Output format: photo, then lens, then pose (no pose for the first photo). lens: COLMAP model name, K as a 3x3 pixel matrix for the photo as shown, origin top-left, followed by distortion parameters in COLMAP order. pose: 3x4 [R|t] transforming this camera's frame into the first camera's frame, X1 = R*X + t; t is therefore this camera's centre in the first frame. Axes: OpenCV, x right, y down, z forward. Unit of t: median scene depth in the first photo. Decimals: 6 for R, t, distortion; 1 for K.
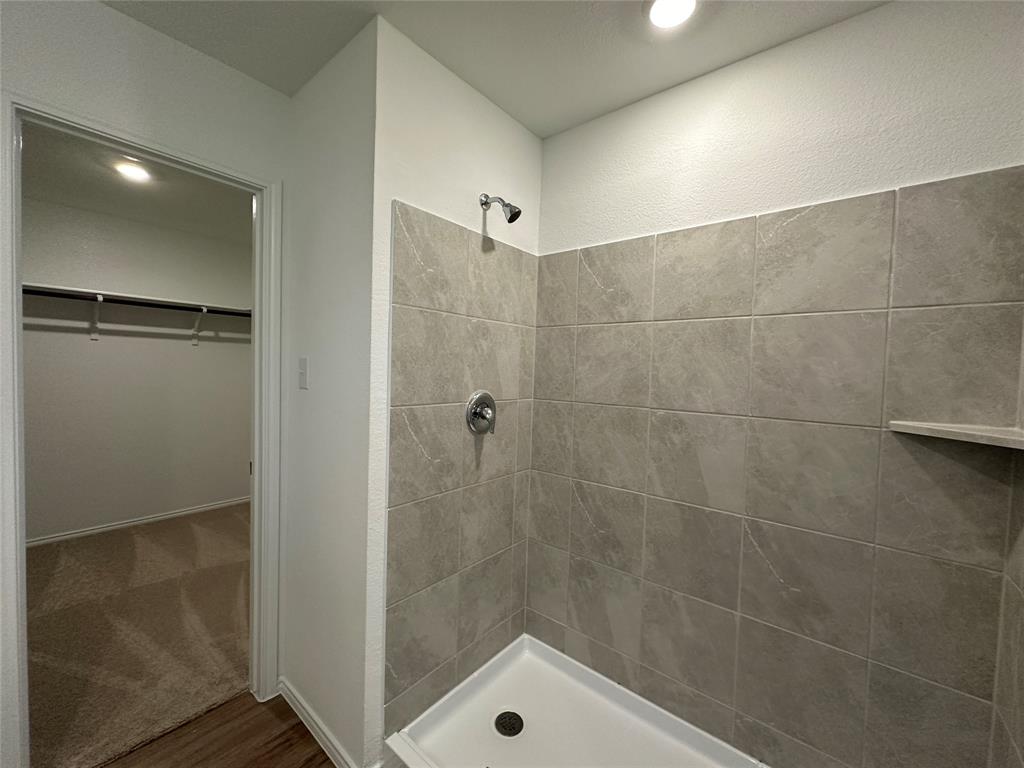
lens RADIAL K [[407.5, 0, 512.4], [0, 407.5, 385.0], [0, 0, 1]] dist [-0.002338, -0.000720]
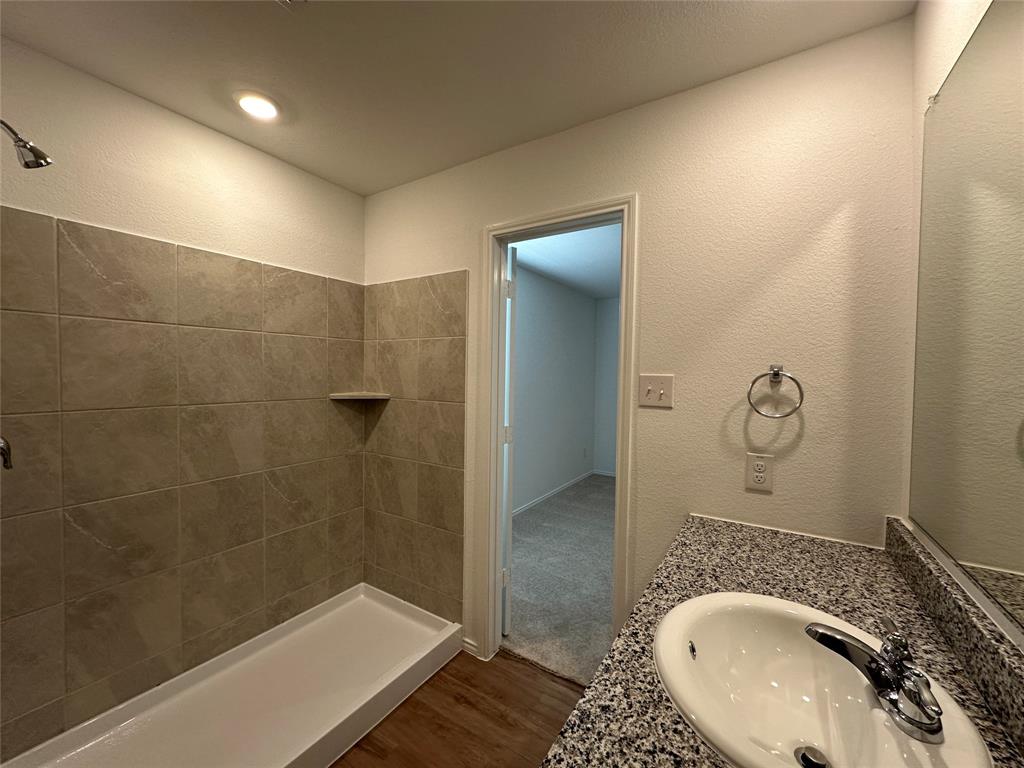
lens RADIAL K [[407.5, 0, 512.8], [0, 407.5, 384.2], [0, 0, 1]] dist [-0.002338, -0.000720]
pose [[-0.121990, -0.062454, 0.990564, -0.868795], [0.019406, 0.997677, 0.065292, -0.054859], [-0.992342, 0.027188, -0.120495, 0.263243]]
